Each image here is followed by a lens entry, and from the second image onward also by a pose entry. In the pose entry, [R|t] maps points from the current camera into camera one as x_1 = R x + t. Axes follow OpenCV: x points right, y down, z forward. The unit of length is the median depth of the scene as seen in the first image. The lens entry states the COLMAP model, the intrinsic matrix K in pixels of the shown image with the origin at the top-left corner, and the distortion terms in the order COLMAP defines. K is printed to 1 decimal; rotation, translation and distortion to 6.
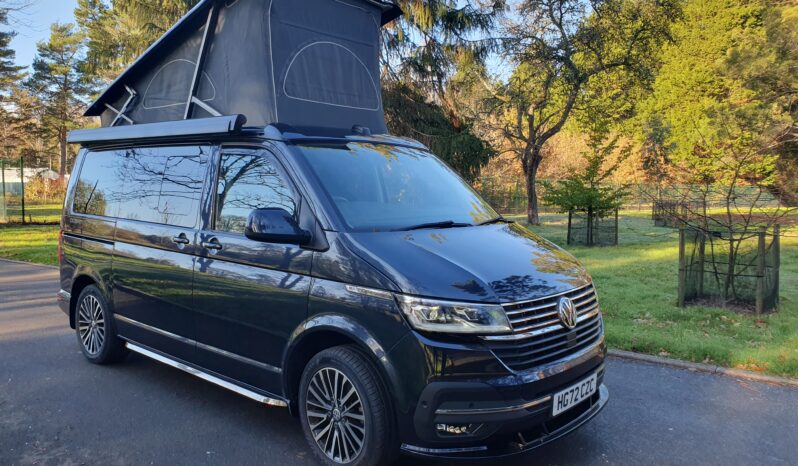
lens RADIAL K [[616.6, 0, 385.8], [0, 616.6, 232.9], [0, 0, 1]] dist [0.010531, 0.003546]
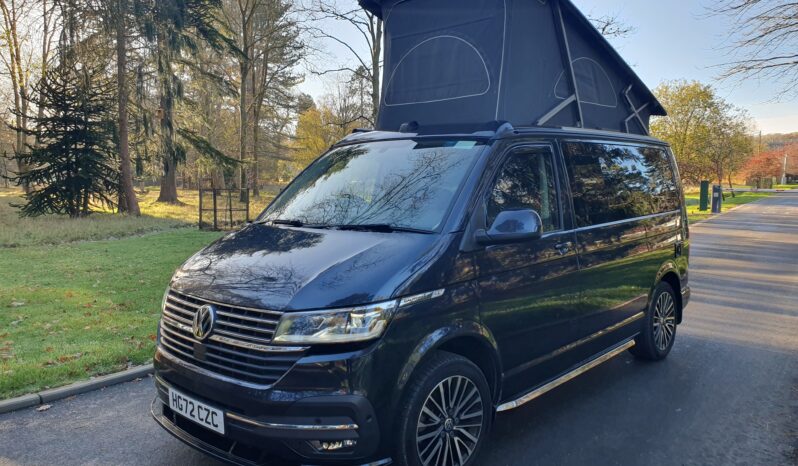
lens RADIAL K [[616.7, 0, 399.0], [0, 616.7, 233.0], [0, 0, 1]] dist [0.028469, -0.001443]
pose [[-0.002455, 0.073755, -0.997273, 1.237390], [-0.065588, 0.995117, 0.073757, -0.094401], [0.997844, 0.065590, 0.002394, 1.310130]]
